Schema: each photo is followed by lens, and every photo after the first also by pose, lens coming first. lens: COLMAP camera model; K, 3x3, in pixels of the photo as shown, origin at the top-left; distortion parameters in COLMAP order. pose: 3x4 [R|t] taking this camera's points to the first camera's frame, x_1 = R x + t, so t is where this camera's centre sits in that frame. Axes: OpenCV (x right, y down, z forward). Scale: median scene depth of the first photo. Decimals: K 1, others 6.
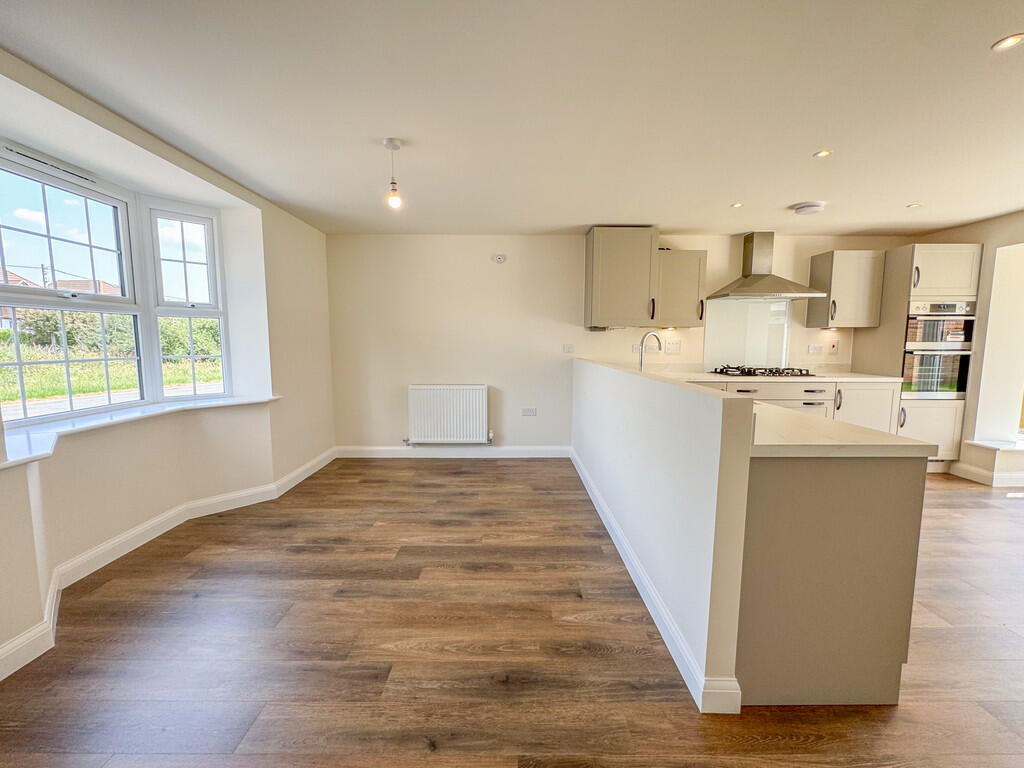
lens RADIAL K [[409.5, 0, 519.5], [0, 409.5, 382.6], [0, 0, 1]] dist [-0.000940, -0.000050]
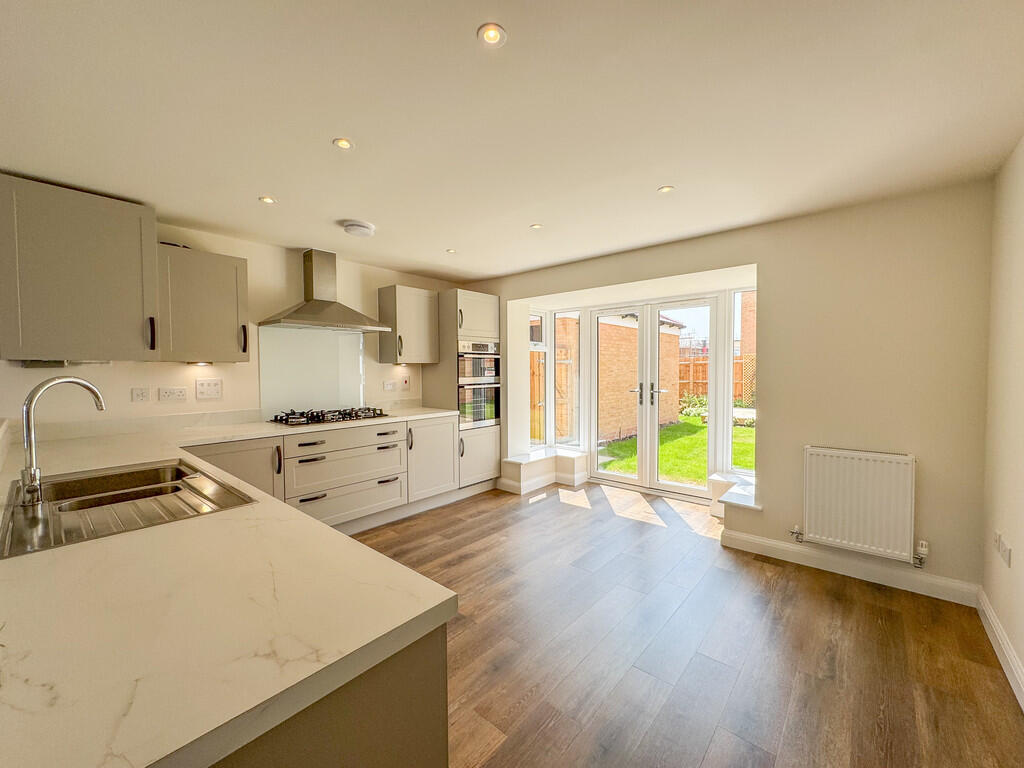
lens RADIAL K [[408.3, 0, 507.6], [0, 408.3, 381.4], [0, 0, 1]] dist [0.001995, 0.000105]
pose [[0.664064, -0.029205, 0.747105, 0.217131], [0.083416, 0.995892, -0.035214, -0.038841], [-0.743008, 0.085705, 0.663773, 0.181977]]
